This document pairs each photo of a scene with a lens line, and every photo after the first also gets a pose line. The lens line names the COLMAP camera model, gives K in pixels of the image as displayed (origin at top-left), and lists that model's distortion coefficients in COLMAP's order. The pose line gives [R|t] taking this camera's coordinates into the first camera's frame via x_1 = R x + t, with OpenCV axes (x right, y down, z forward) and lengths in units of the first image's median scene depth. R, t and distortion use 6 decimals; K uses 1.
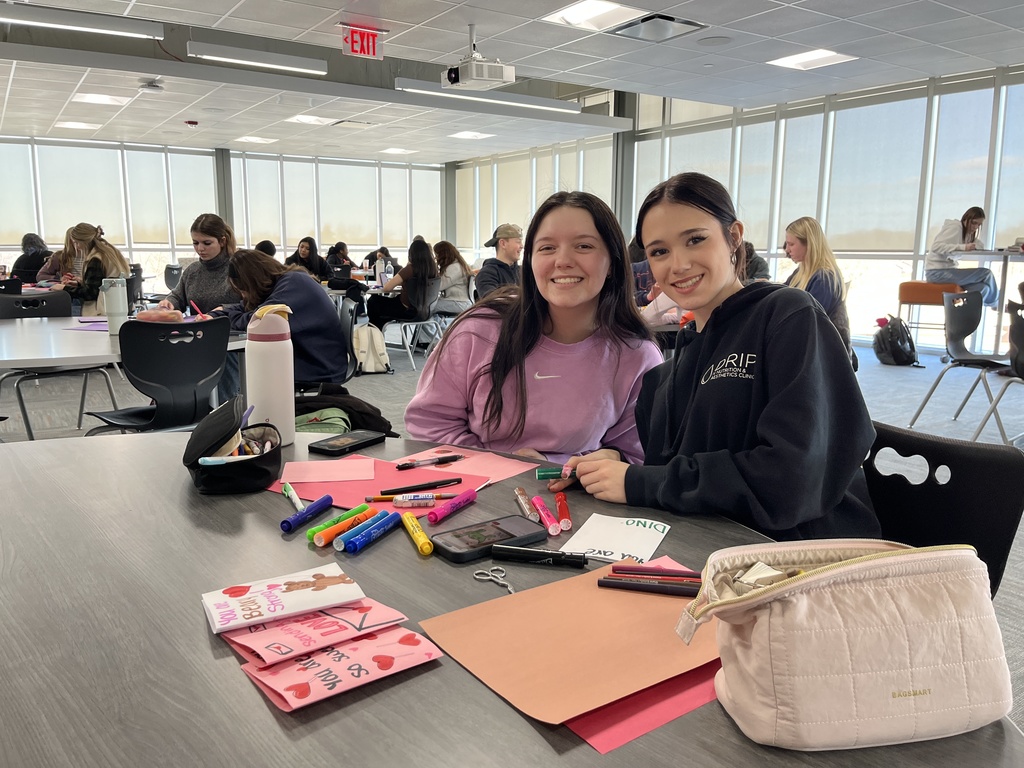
lens RADIAL K [[775.8, 0, 513.7], [0, 775.8, 379.7], [0, 0, 1]] dist [0.012870, -0.001596]
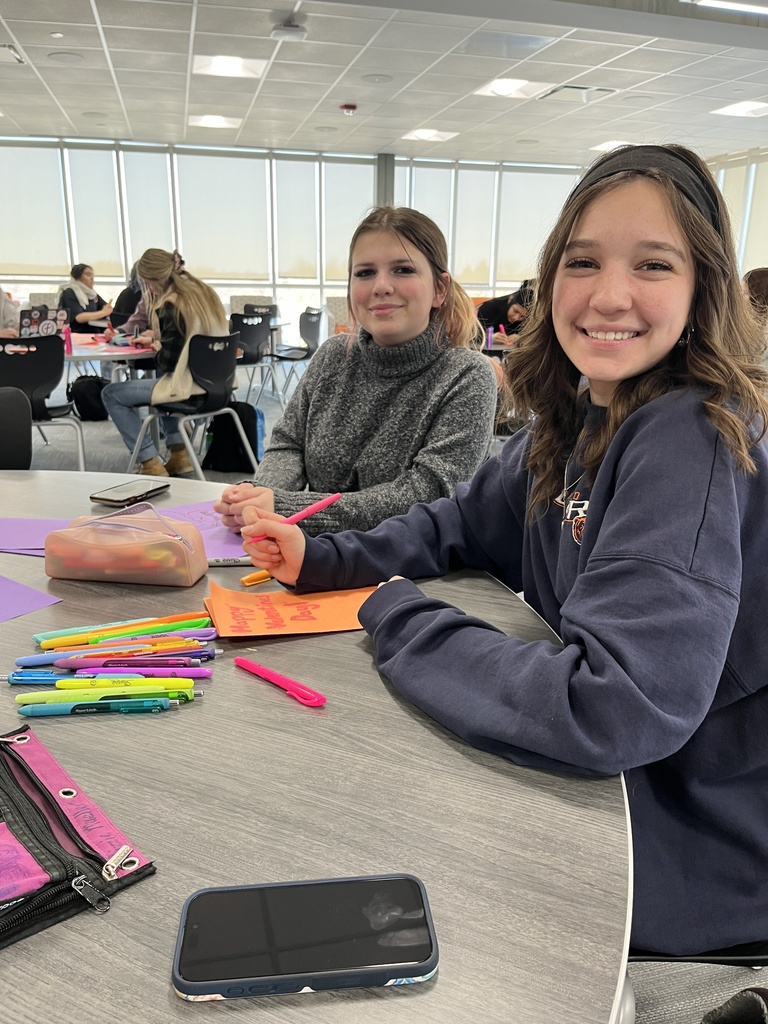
lens RADIAL K [[775.8, 0, 383.6], [0, 775.8, 514.2], [0, 0, 1]] dist [0.012870, -0.001596]
pose [[0.939194, 0.108152, -0.325910, -0.096484], [-0.068605, 0.989070, 0.130516, -0.047183], [0.336463, -0.100221, 0.936348, 0.268084]]
